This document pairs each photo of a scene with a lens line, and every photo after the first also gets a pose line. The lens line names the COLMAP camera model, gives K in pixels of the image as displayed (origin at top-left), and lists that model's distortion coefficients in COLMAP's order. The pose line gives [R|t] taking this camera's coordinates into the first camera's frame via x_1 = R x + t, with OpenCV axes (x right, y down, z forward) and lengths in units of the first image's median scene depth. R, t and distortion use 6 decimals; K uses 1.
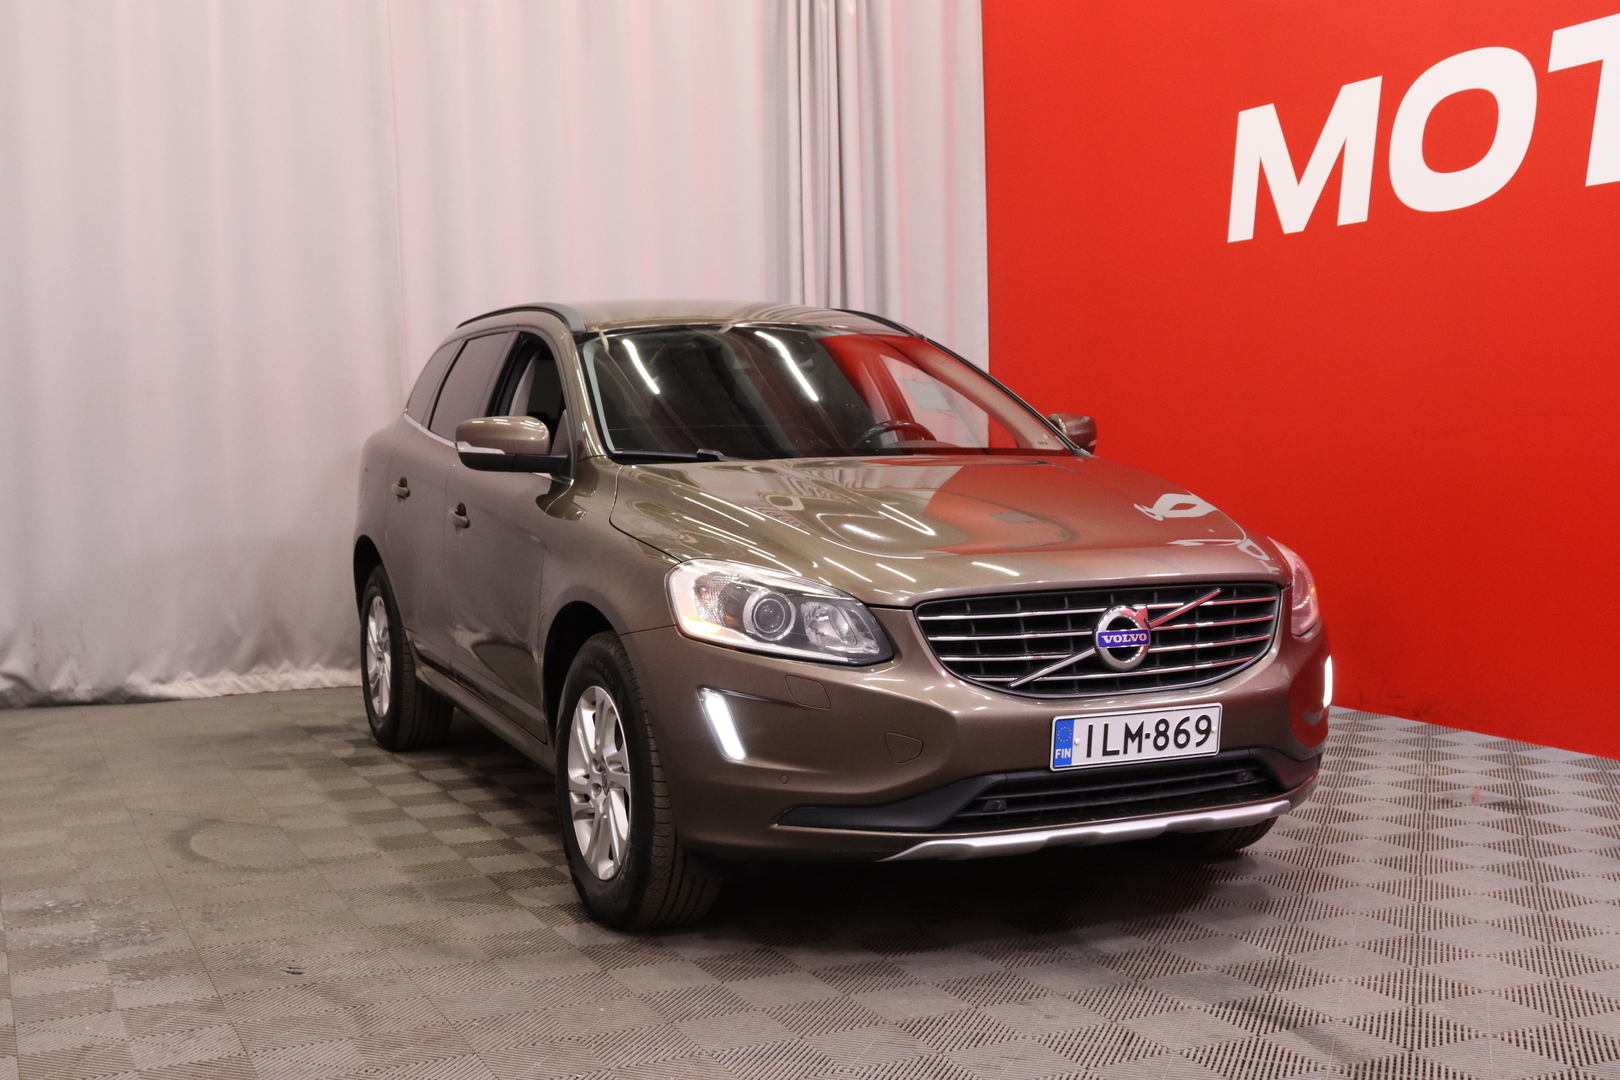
lens RADIAL K [[1863.9, 0, 813.3], [0, 1863.9, 527.1], [0, 0, 1]] dist [-0.064154, 0.000000]
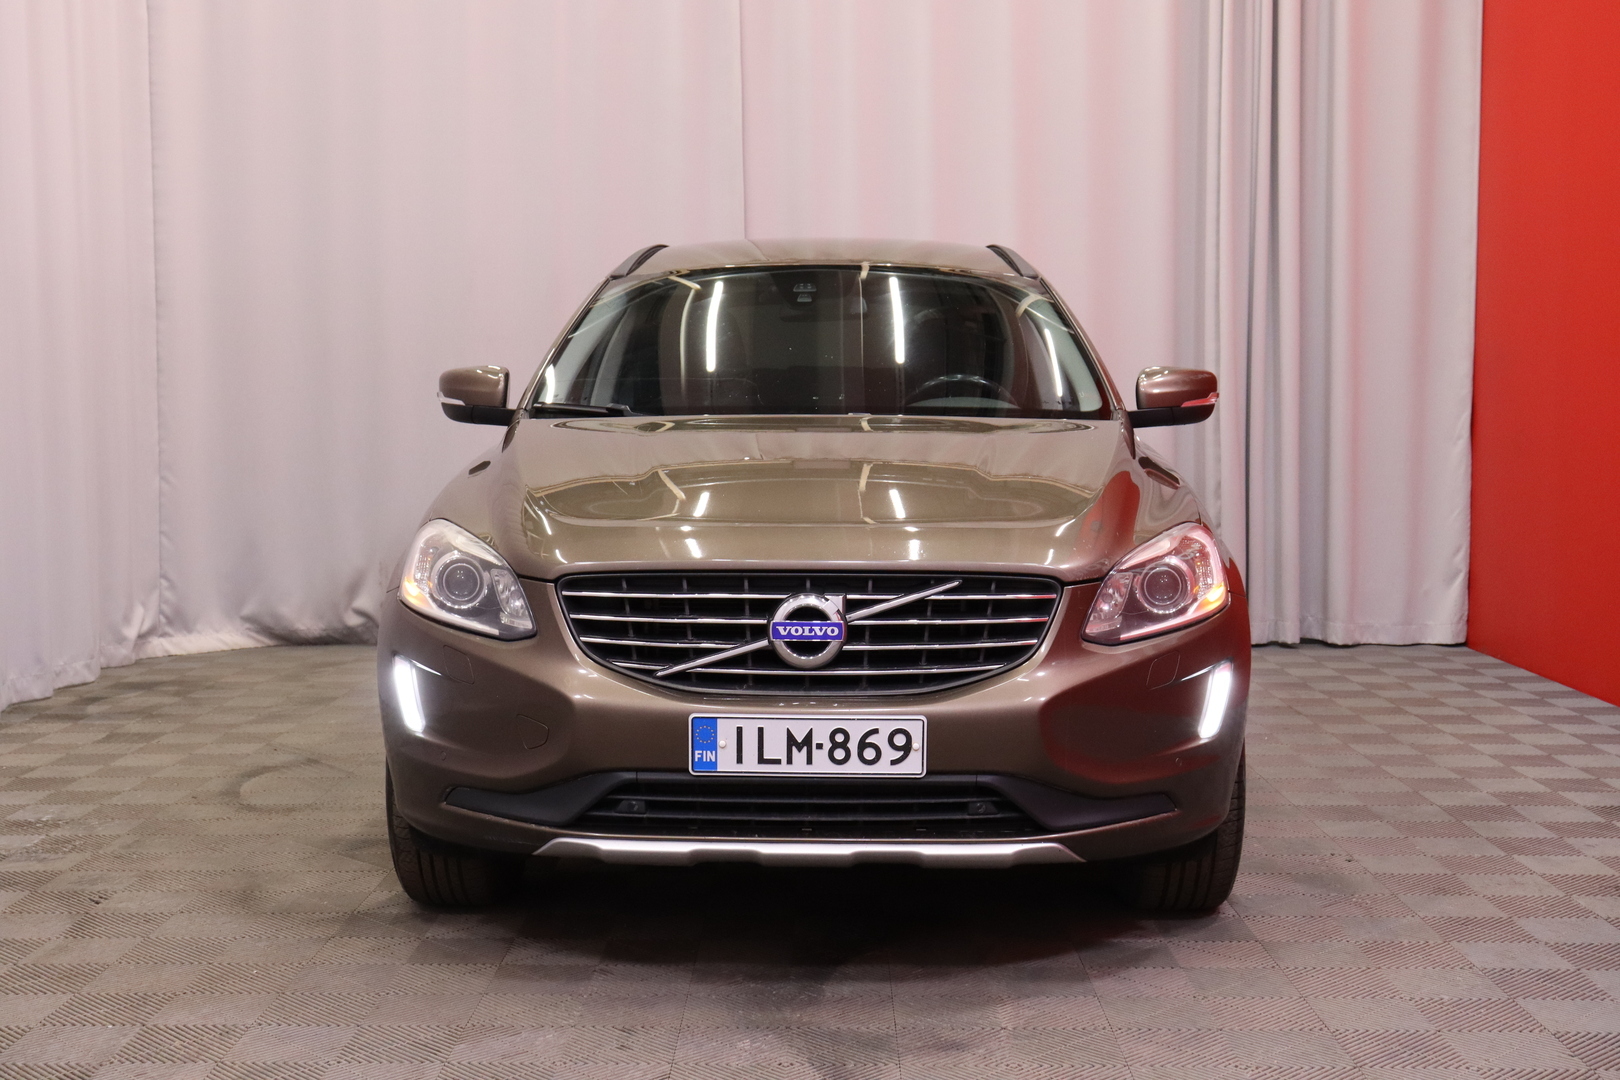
lens RADIAL K [[2033.9, 0, 815.4], [0, 2033.9, 557.0], [0, 0, 1]] dist [0.020795, 0.000000]
pose [[0.902062, 0.049686, -0.428737, 0.575470], [-0.035441, 0.998524, 0.041151, -0.013281], [0.430149, -0.021926, 0.902492, 0.153914]]
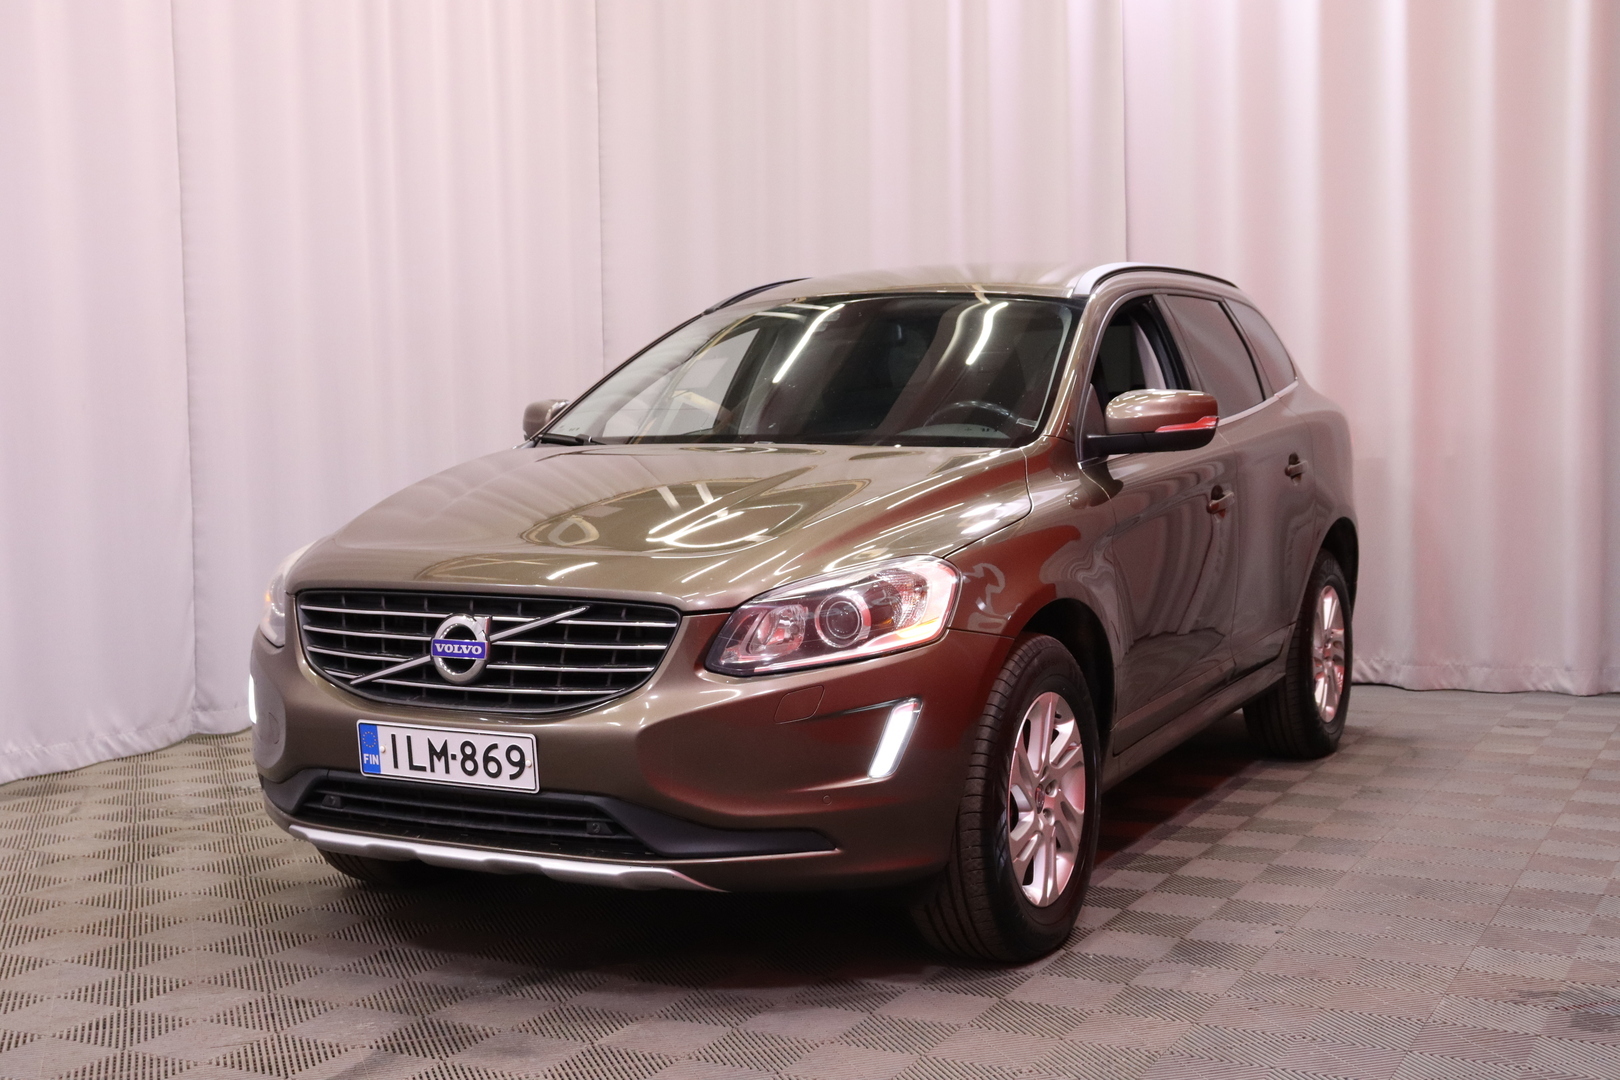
lens RADIAL K [[2032.2, 0, 792.7], [0, 2032.2, 548.3], [0, 0, 1]] dist [0.024701, 0.000000]
pose [[0.601239, 0.058980, -0.796890, 1.072799], [-0.037237, 0.998257, 0.045789, -0.042569], [0.798201, 0.002144, 0.602387, 0.527948]]
